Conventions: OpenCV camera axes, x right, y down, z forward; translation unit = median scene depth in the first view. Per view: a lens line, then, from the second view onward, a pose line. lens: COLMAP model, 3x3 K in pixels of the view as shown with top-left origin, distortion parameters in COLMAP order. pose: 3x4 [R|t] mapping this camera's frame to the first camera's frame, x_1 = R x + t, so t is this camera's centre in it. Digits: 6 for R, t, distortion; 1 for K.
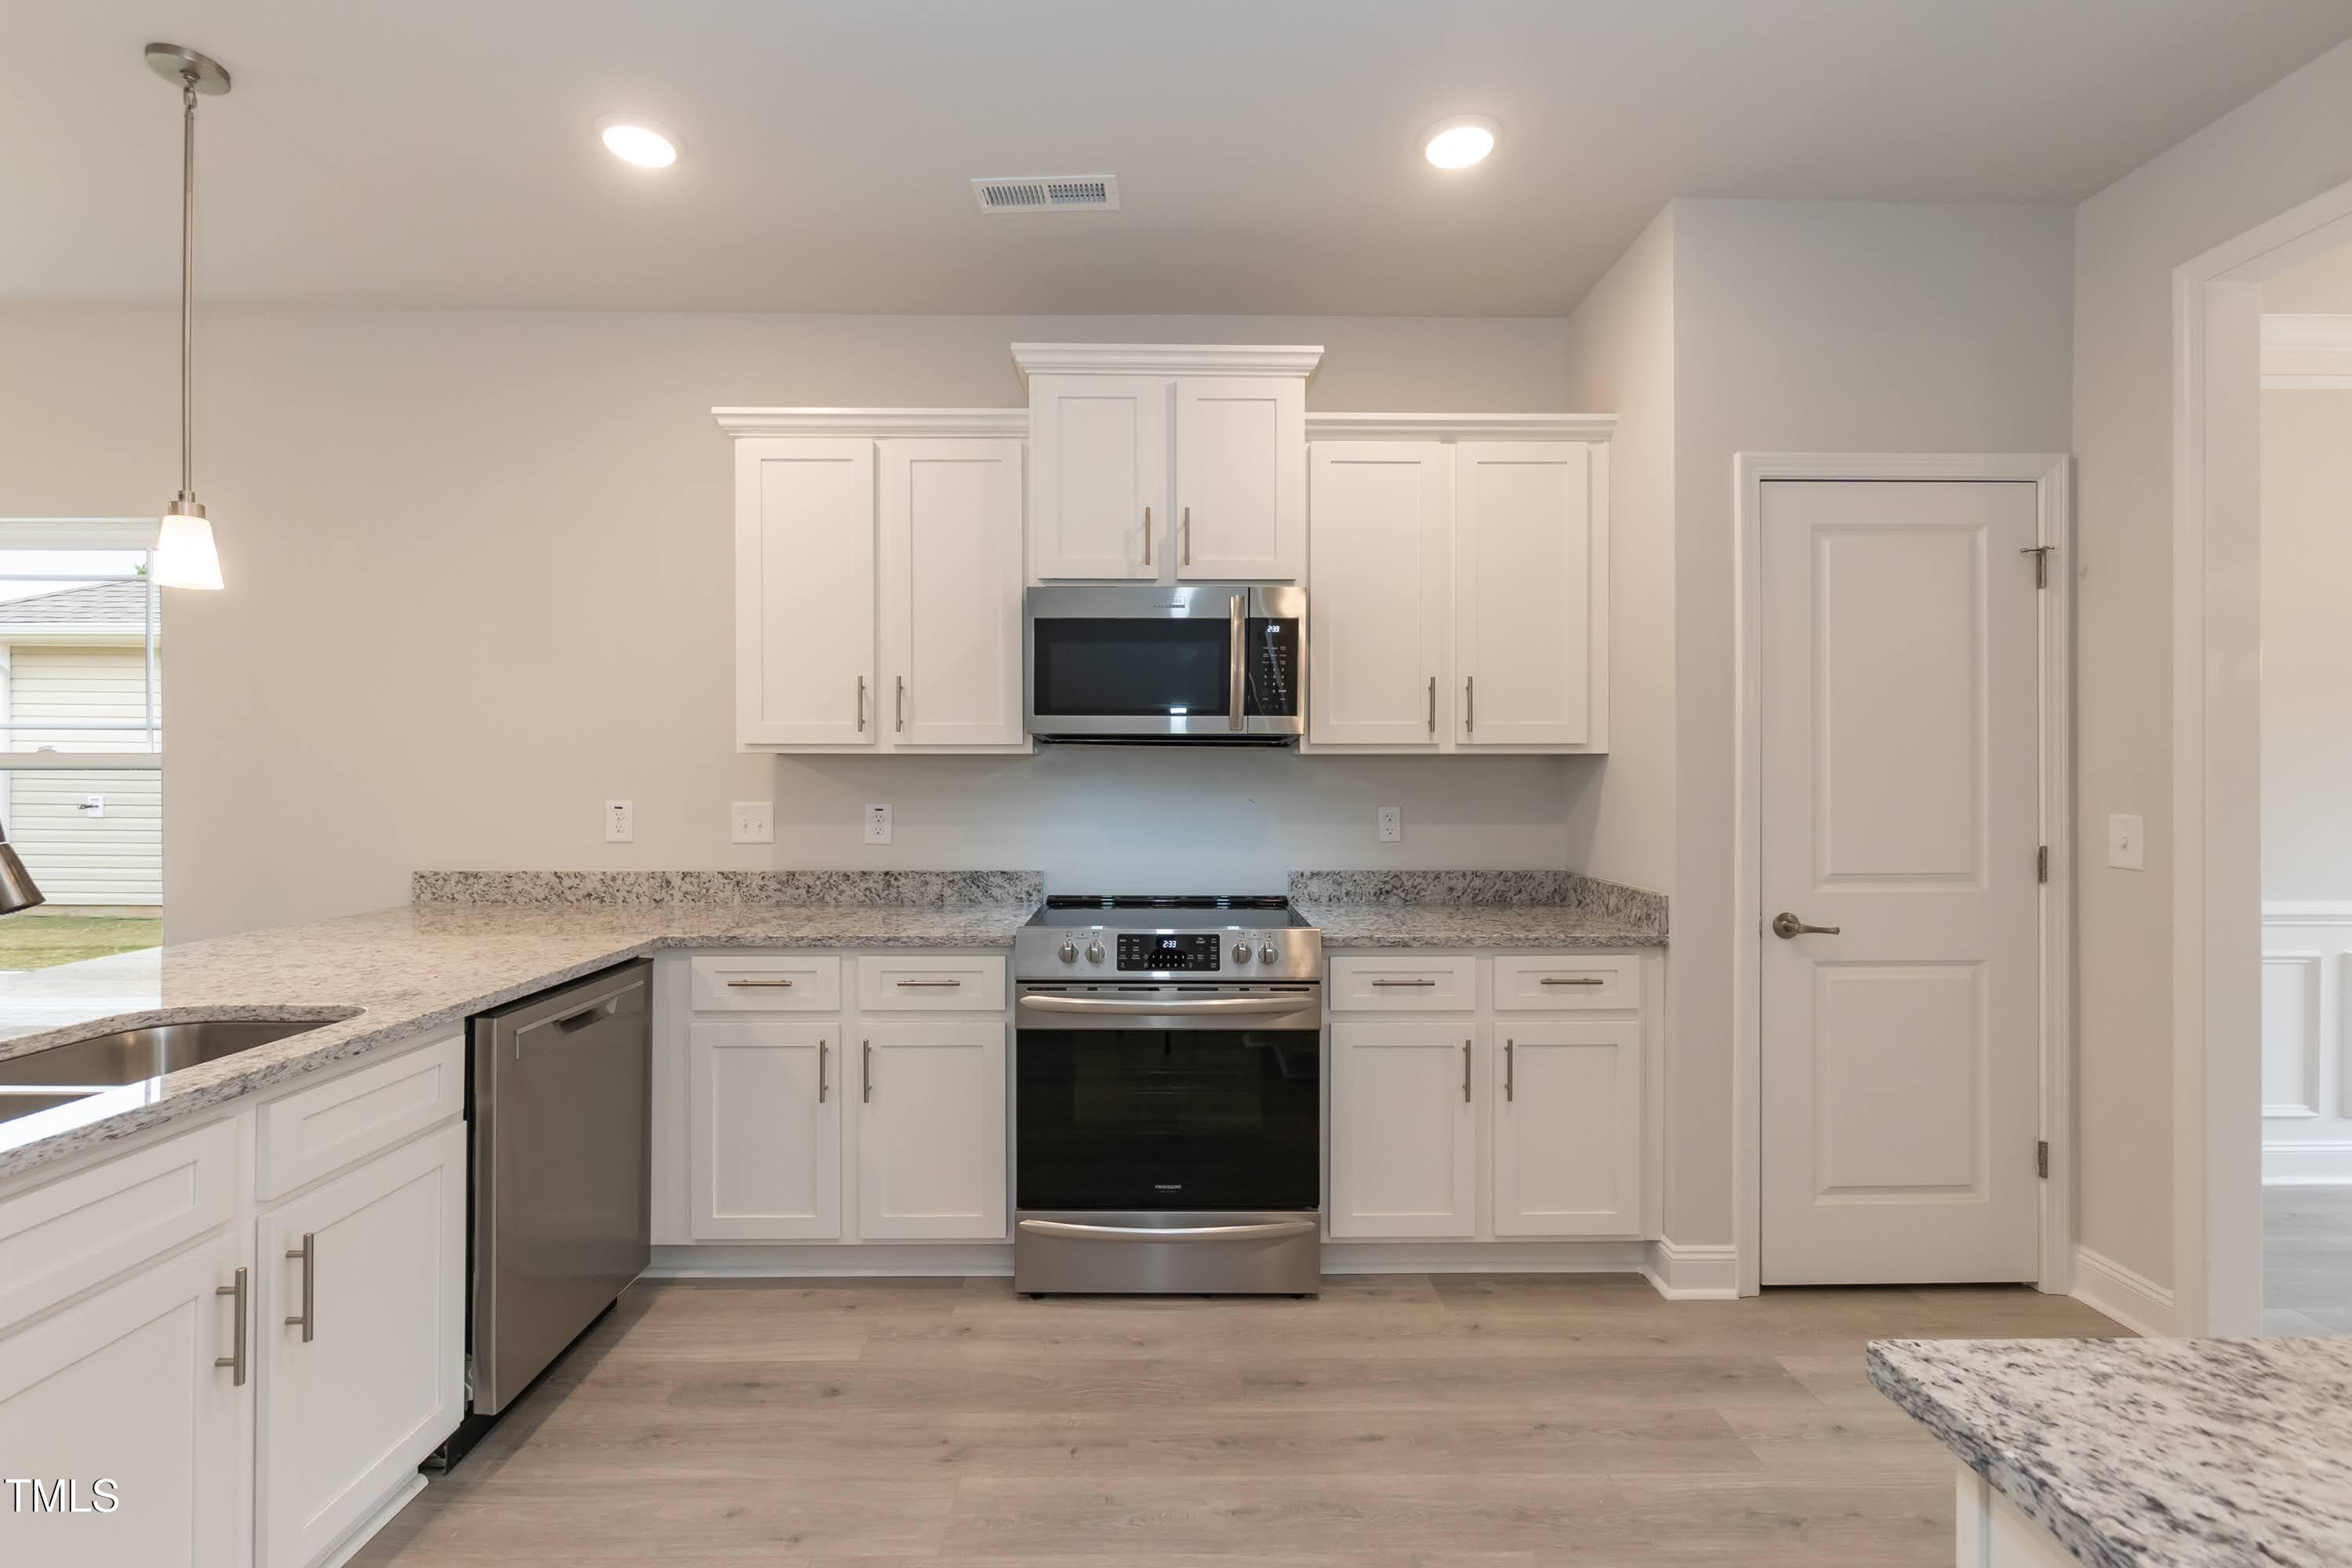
lens RADIAL K [[1019.5, 0, 1171.3], [0, 1019.5, 778.2], [0, 0, 1]] dist [-0.004215, 0.000422]
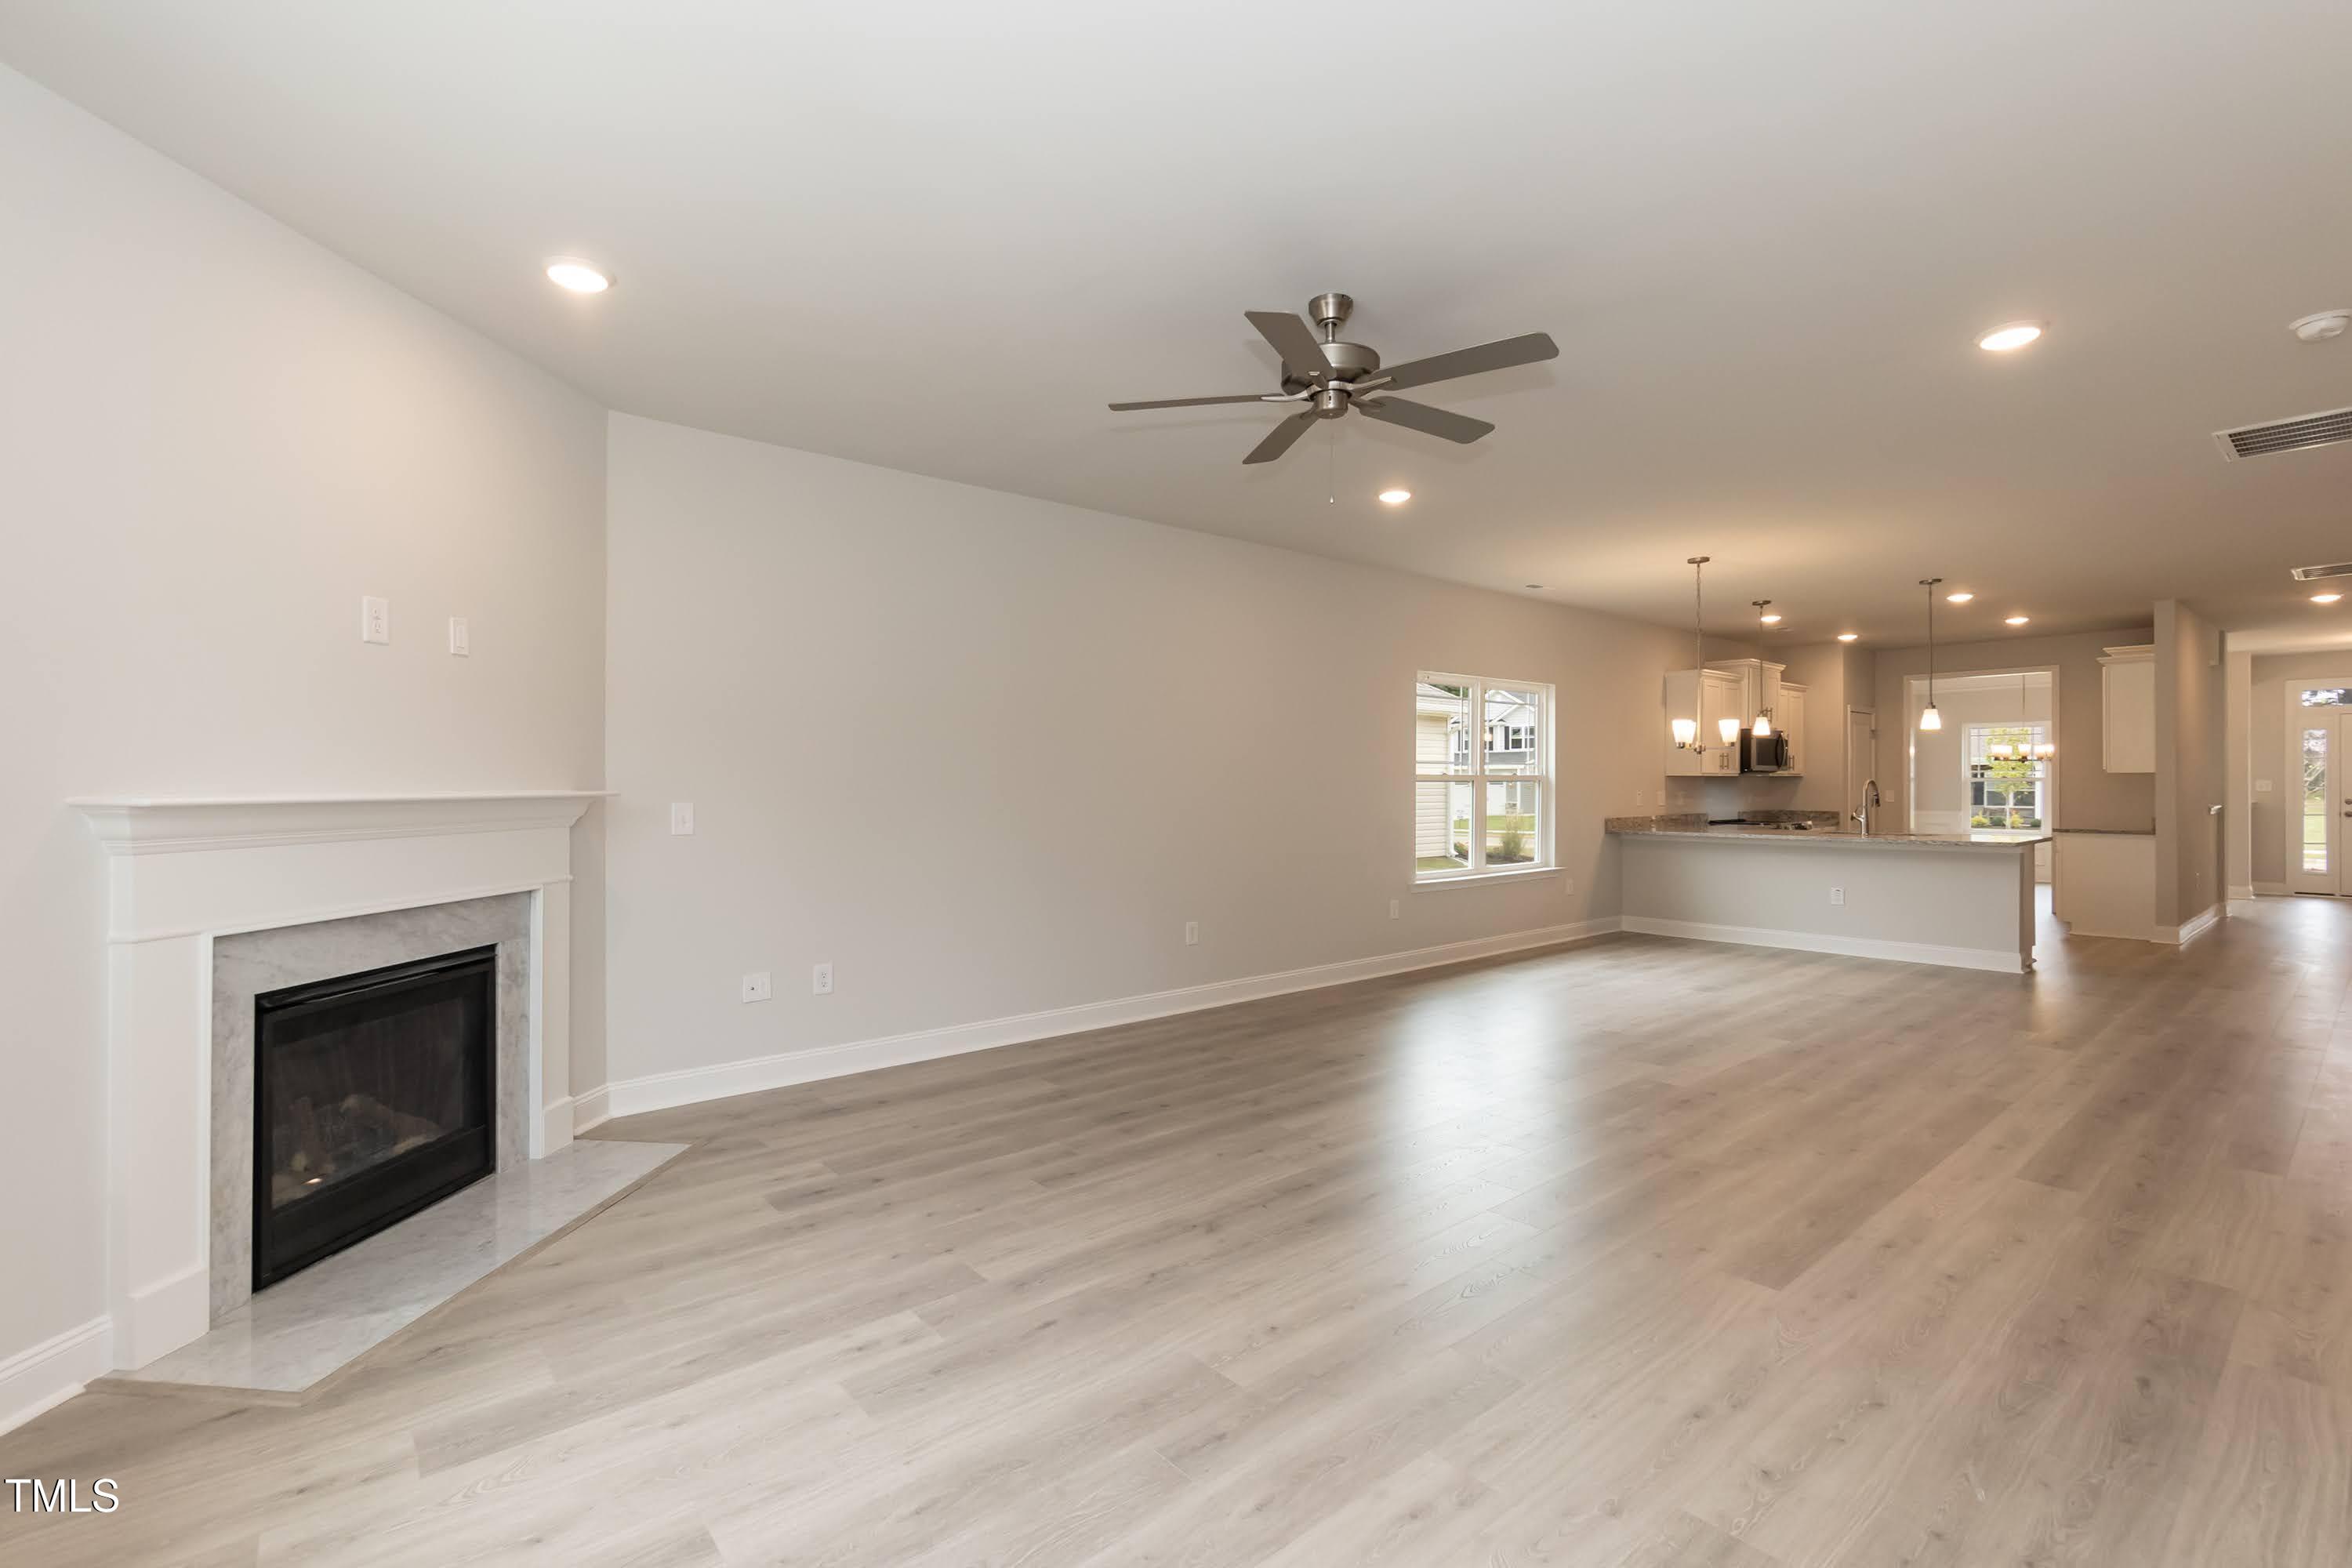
lens RADIAL K [[1019.5, 0, 1171.3], [0, 1019.5, 778.2], [0, 0, 1]] dist [-0.004215, 0.000422]
pose [[0.782481, 0.000317, 0.622674, -3.814023], [0.004836, 0.999967, -0.006586, -0.003677], [-0.622656, 0.008165, 0.782453, -0.483650]]
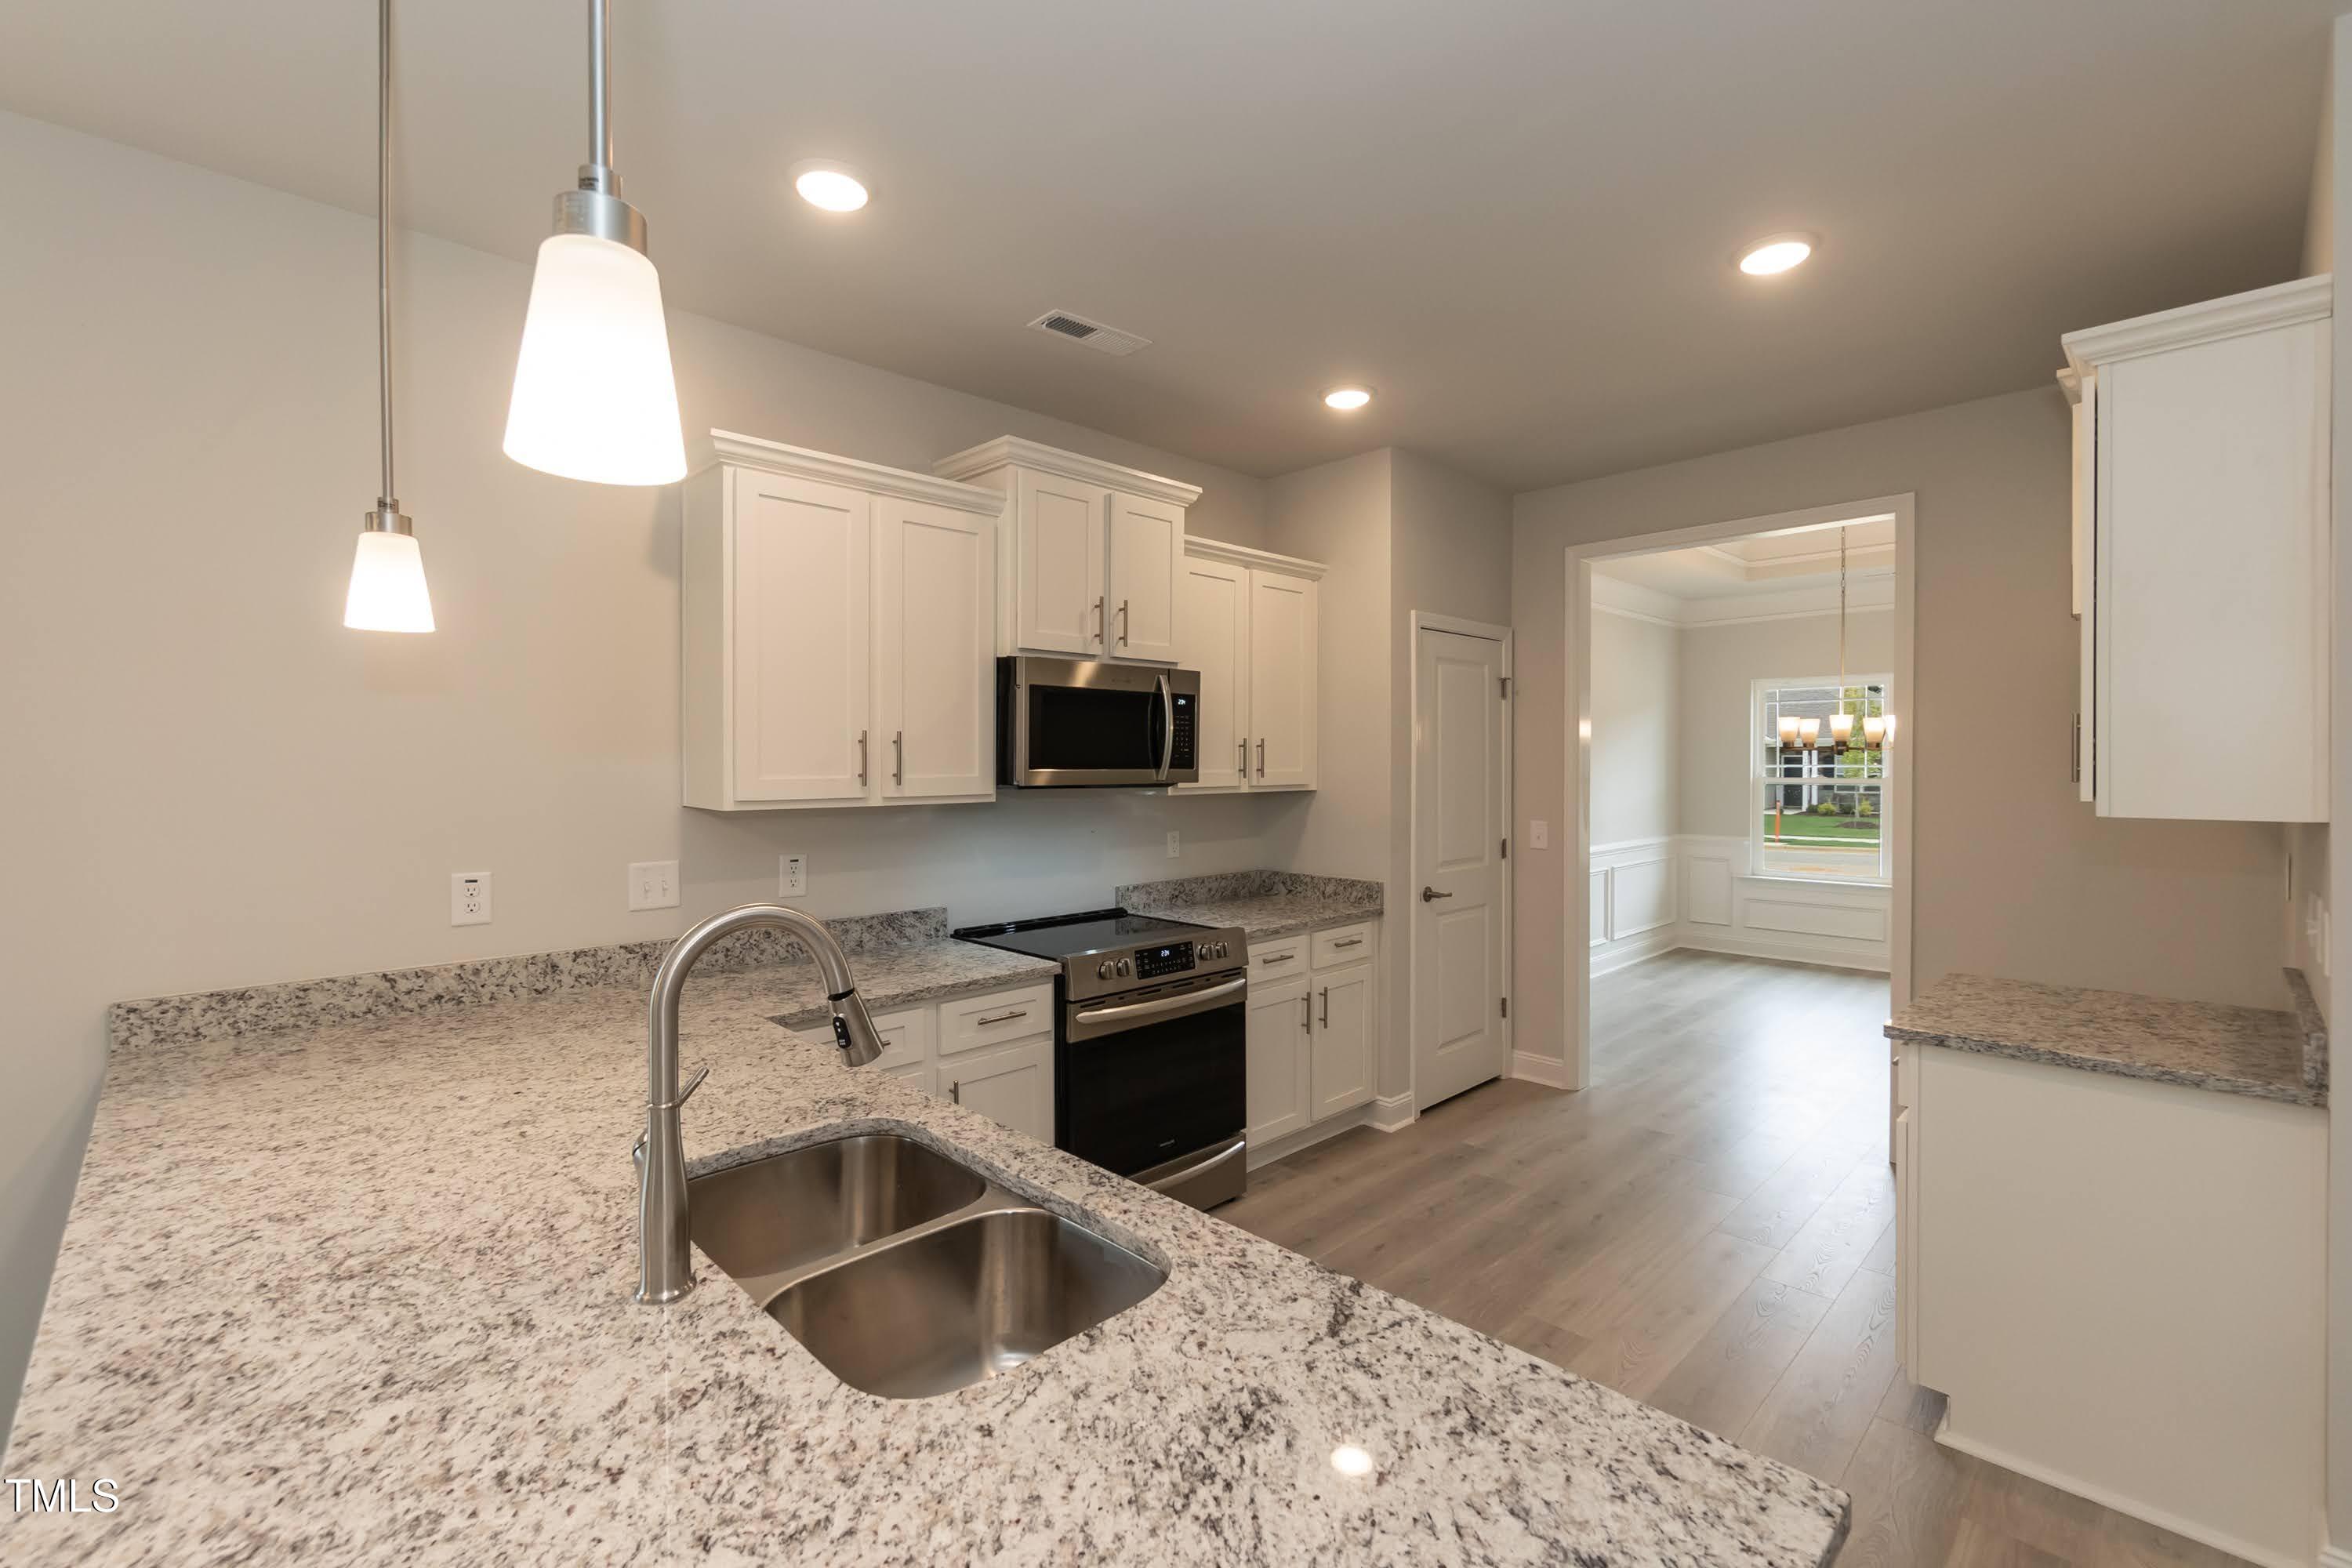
lens RADIAL K [[1019.5, 0, 1171.3], [0, 1019.5, 778.2], [0, 0, 1]] dist [-0.004215, 0.000422]
pose [[0.723818, -0.013691, 0.689855, -0.783376], [0.004284, 0.999873, 0.015349, -0.067945], [-0.689978, -0.008154, 0.723785, 0.068541]]
